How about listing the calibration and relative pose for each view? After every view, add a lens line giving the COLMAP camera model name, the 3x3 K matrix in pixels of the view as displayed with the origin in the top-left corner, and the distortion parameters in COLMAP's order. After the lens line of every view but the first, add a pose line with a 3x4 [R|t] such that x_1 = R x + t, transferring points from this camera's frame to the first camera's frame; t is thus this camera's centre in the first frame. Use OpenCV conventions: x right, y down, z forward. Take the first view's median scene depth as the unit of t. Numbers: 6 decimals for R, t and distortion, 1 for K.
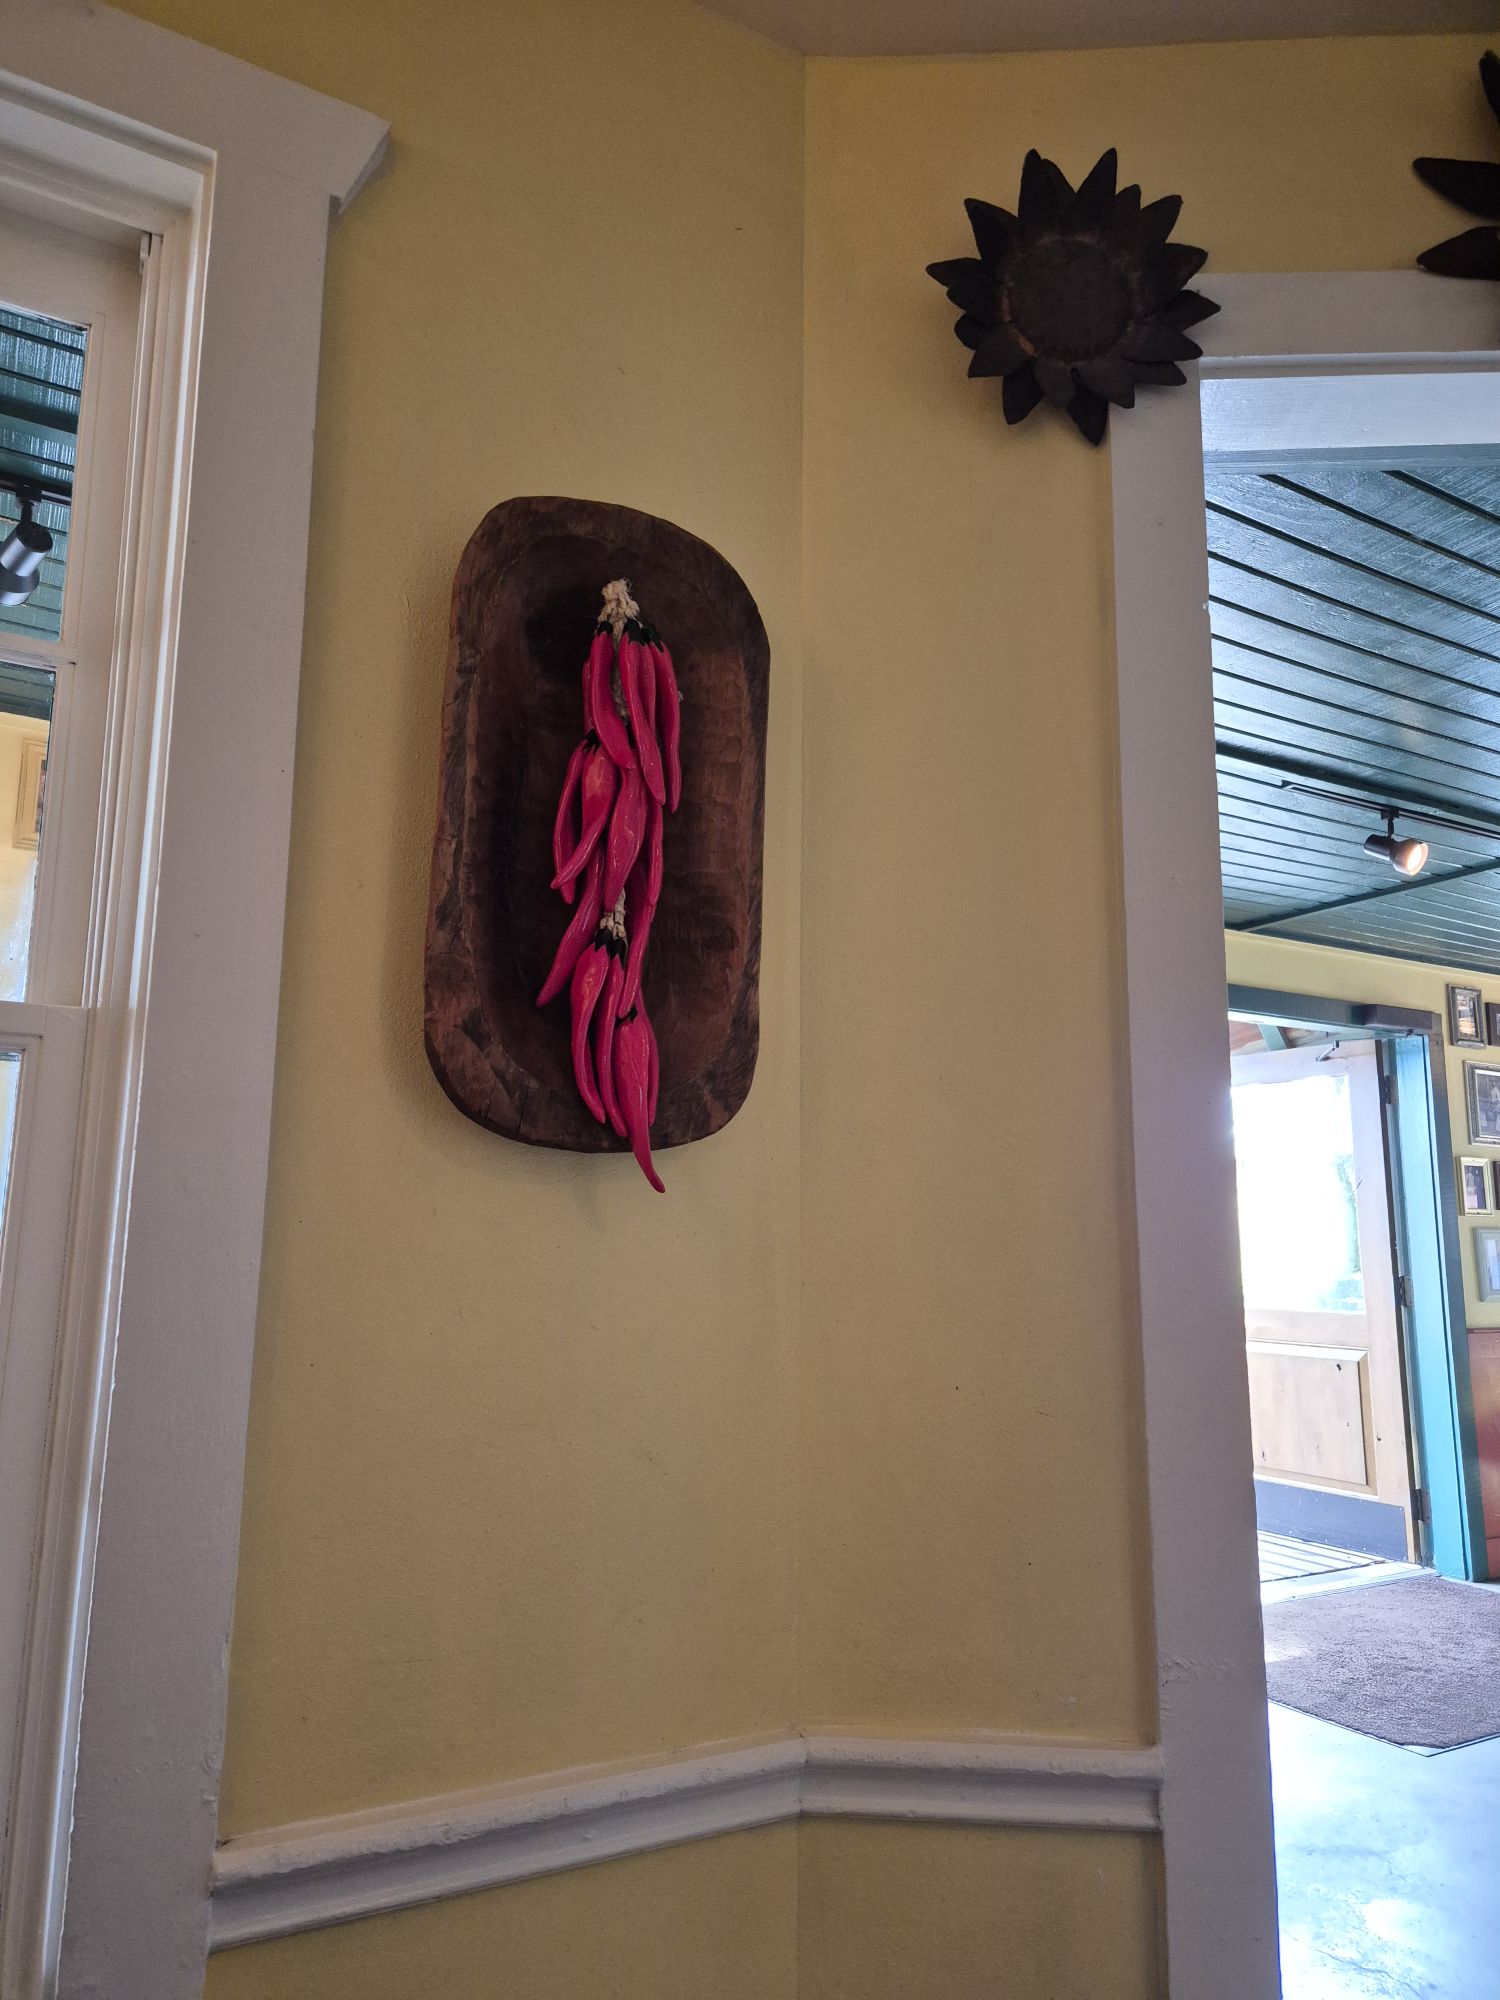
lens RADIAL K [[1395.0, 0, 750.0], [0, 1395.0, 1000.0], [0, 0, 1]] dist [0.102582, -0.091105]
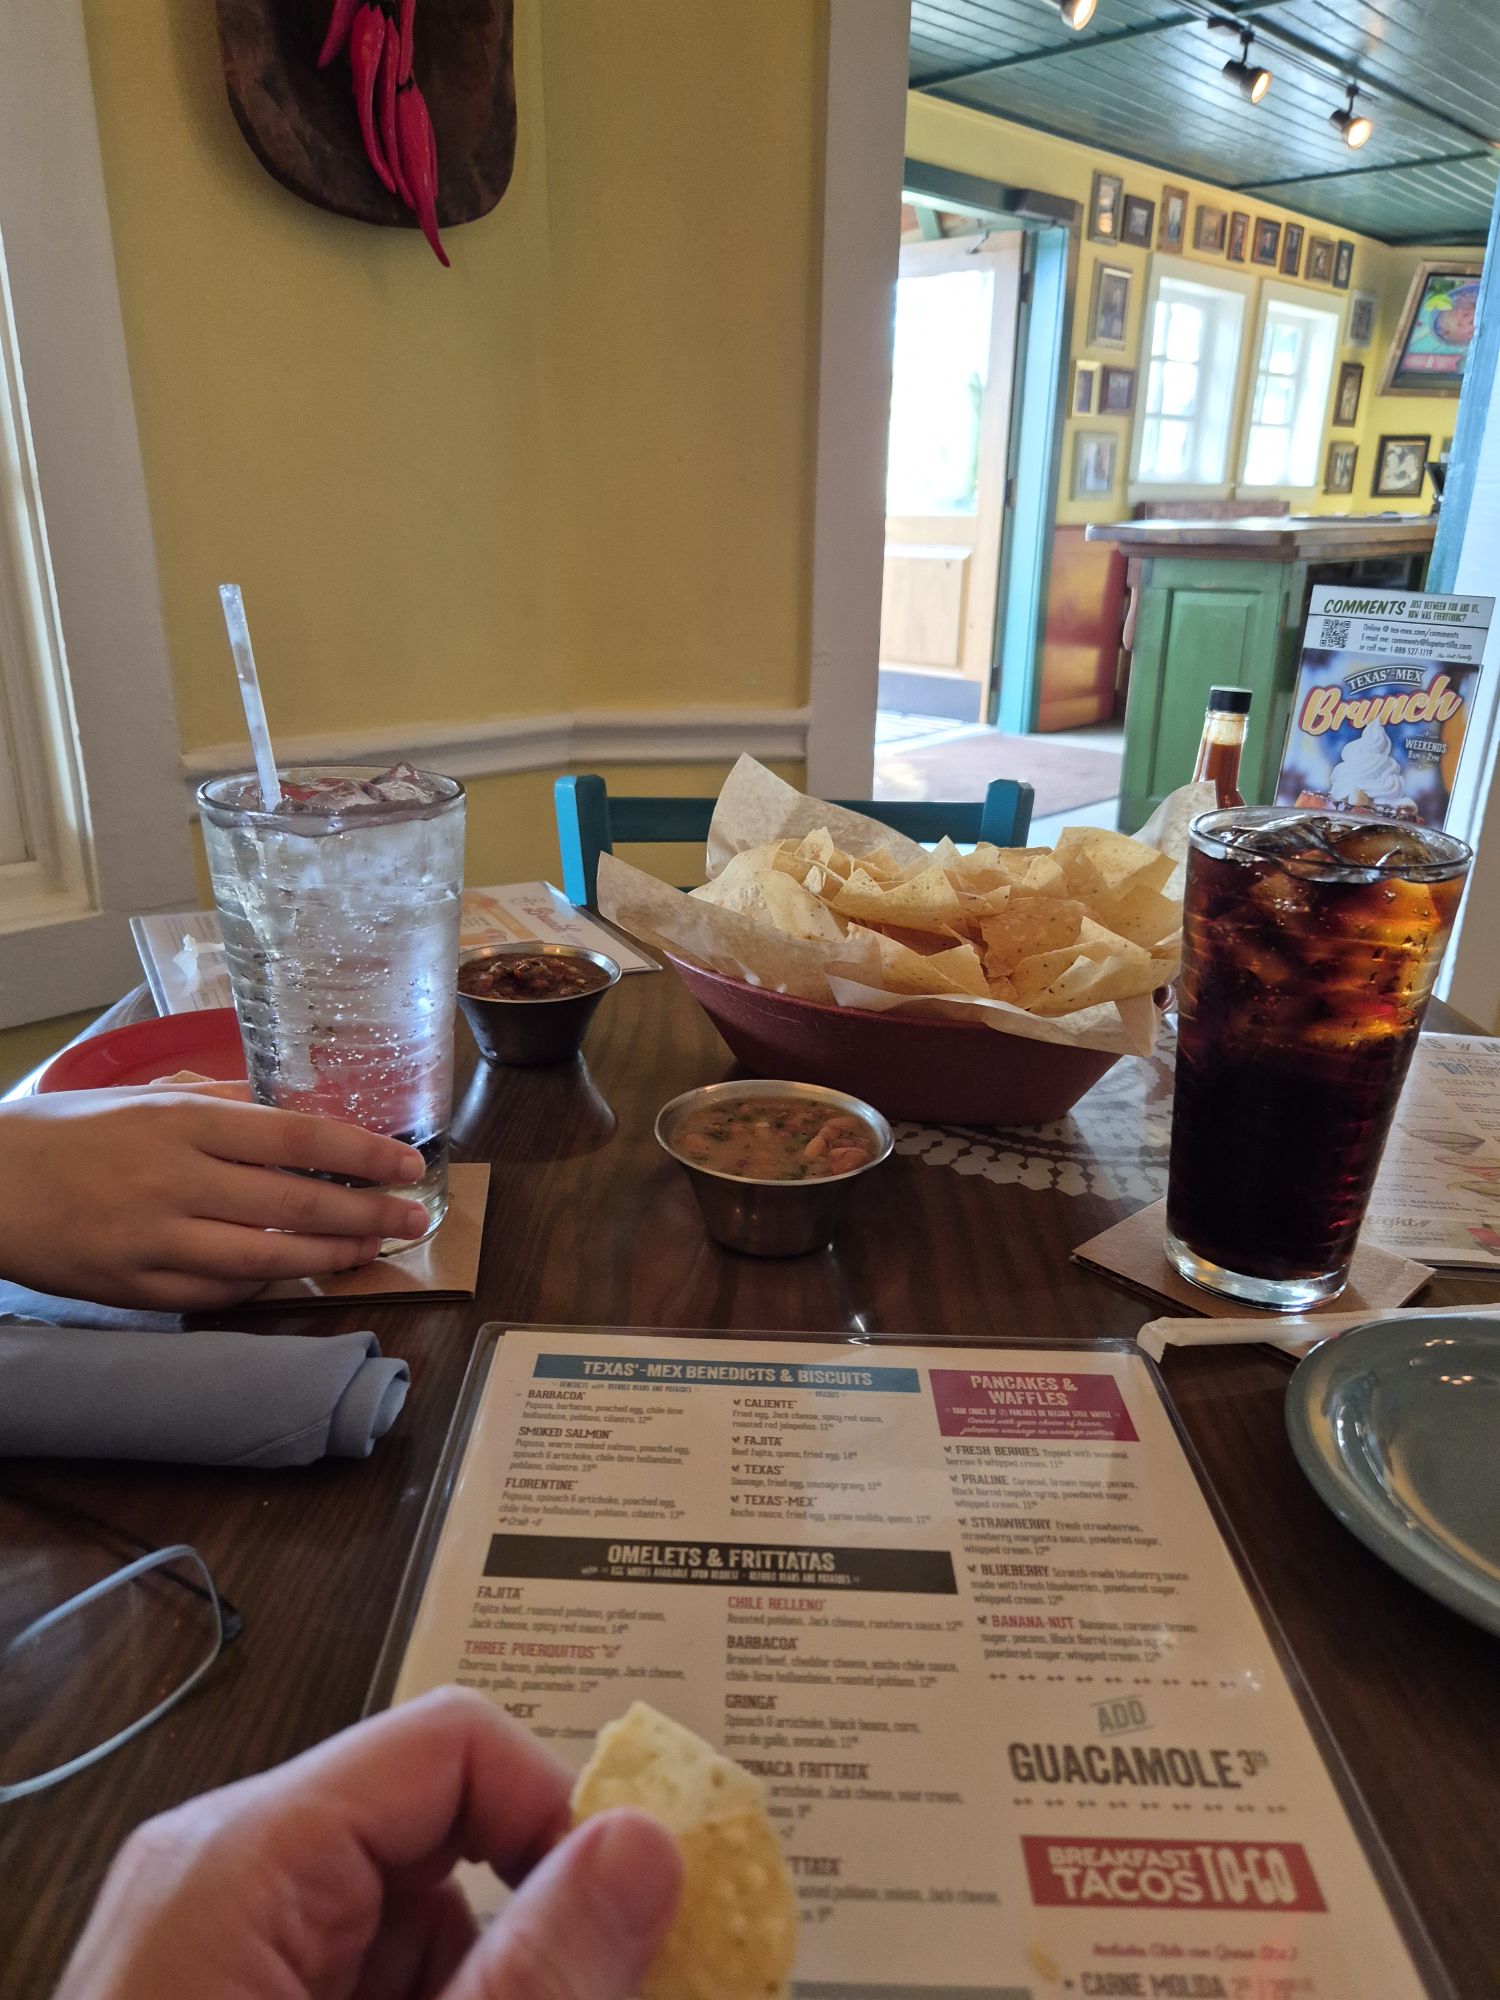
lens RADIAL K [[1395.0, 0, 750.0], [0, 1395.0, 1000.0], [0, 0, 1]] dist [0.102582, -0.091105]
pose [[0.969341, -0.081186, 0.231922, -0.037172], [-0.044061, 0.871116, 0.489097, 0.019386], [-0.241739, -0.484320, 0.840831, -0.098760]]
